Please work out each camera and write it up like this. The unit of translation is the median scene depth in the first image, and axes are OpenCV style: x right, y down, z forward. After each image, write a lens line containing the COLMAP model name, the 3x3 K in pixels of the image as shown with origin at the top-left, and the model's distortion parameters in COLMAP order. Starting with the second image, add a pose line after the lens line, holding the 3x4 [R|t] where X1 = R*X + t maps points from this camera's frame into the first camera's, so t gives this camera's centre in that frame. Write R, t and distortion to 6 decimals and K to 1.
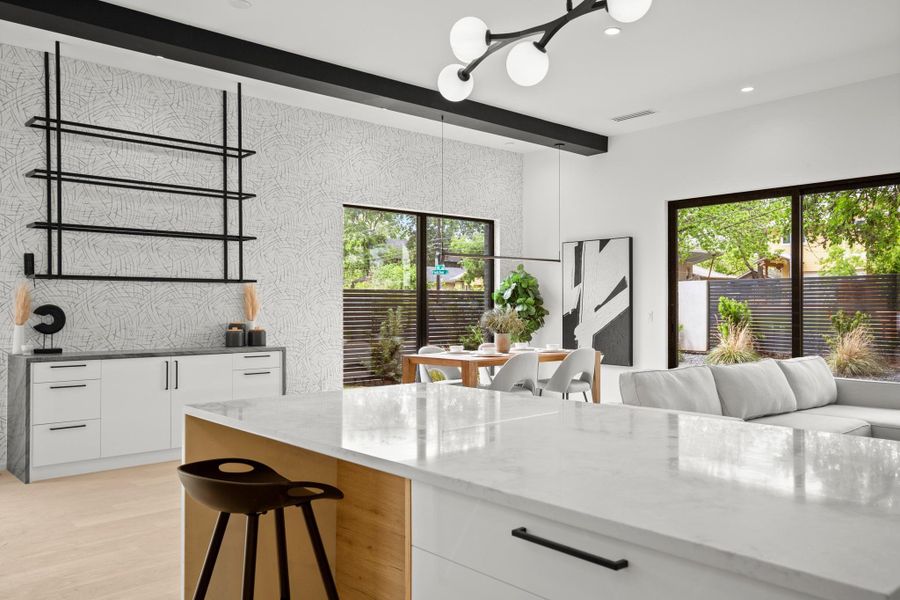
lens RADIAL K [[717.6, 0, 455.1], [0, 717.6, 294.9], [0, 0, 1]] dist [0.023094, -0.003108]
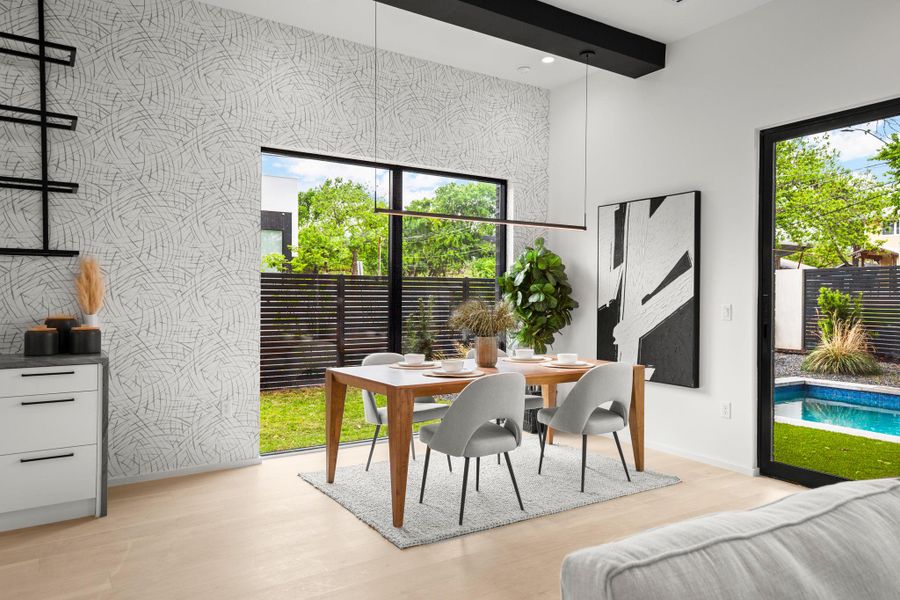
lens RADIAL K [[620.4, 0, 458.0], [0, 620.4, 295.9], [0, 0, 1]] dist [0.039067, 0.002259]
pose [[0.988197, 0.006483, -0.153053, 0.113039], [-0.004346, 0.999888, 0.014296, 0.007814], [0.153129, -0.013462, 0.988115, 0.390992]]
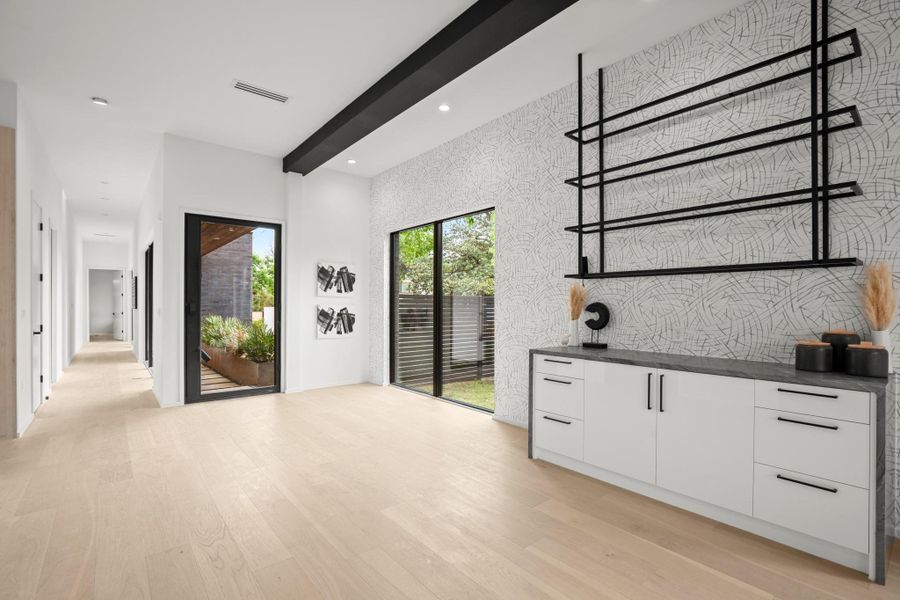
lens RADIAL K [[416.2, 0, 453.6], [0, 416.2, 306.3], [0, 0, 1]] dist [-0.007873, 0.000269]
pose [[-0.030935, 0.003599, -0.999515, 0.043310], [0.010077, 0.999944, 0.003289, 0.010260], [0.999471, -0.009970, -0.030970, 0.547904]]
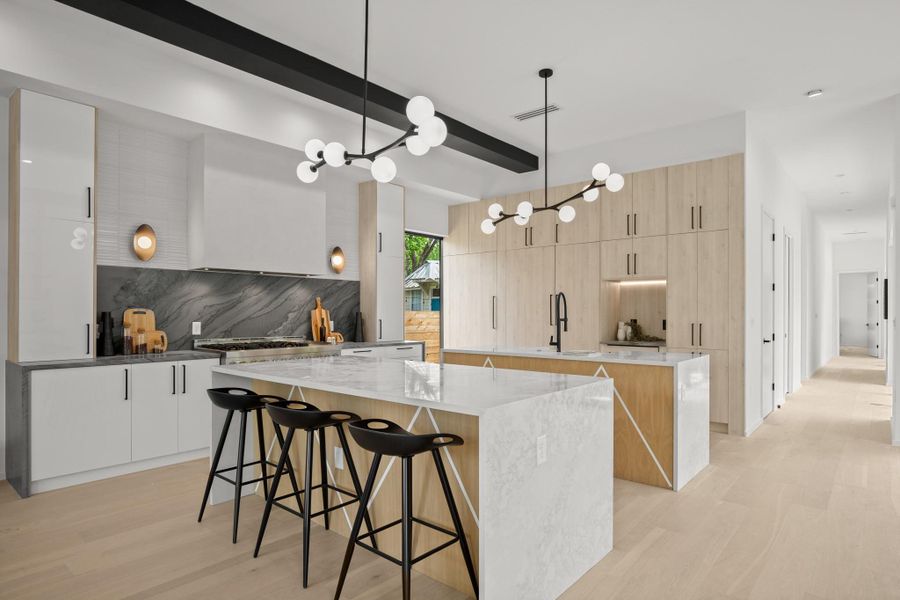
lens RADIAL K [[495.0, 0, 452.1], [0, 495.0, 313.0], [0, 0, 1]] dist [-0.006063, -0.000117]
pose [[-0.991845, 0.000292, -0.127451, 0.029279], [0.001822, 0.999928, -0.011894, 0.010345], [0.127438, -0.012029, -0.991774, 0.588094]]
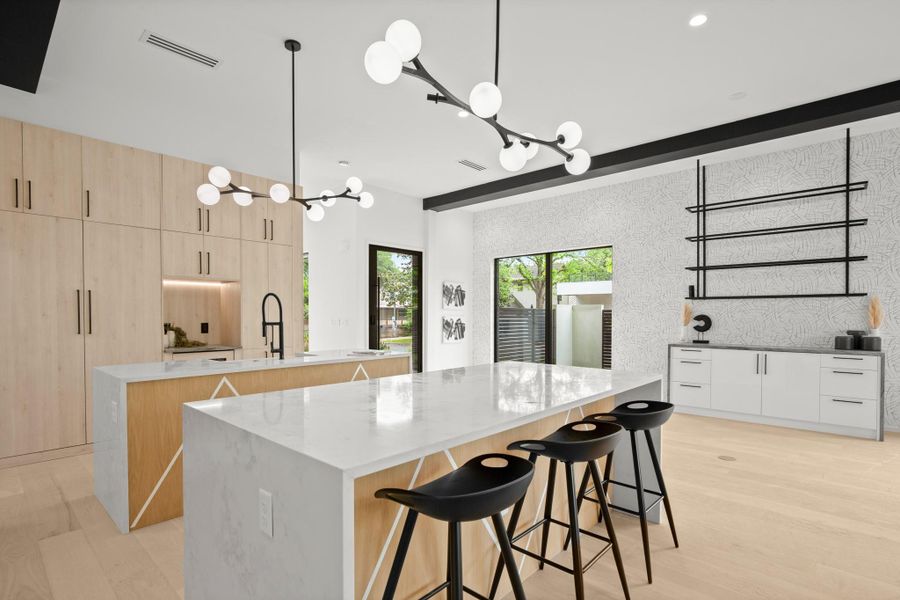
lens RADIAL K [[437.9, 0, 455.5], [0, 437.9, 322.5], [0, 0, 1]] dist [-0.009291, 0.000766]
pose [[0.099065, 0.016155, -0.994950, 0.276219], [0.011677, 0.999780, 0.017396, 0.005173], [0.995012, -0.013341, 0.098854, 0.216545]]
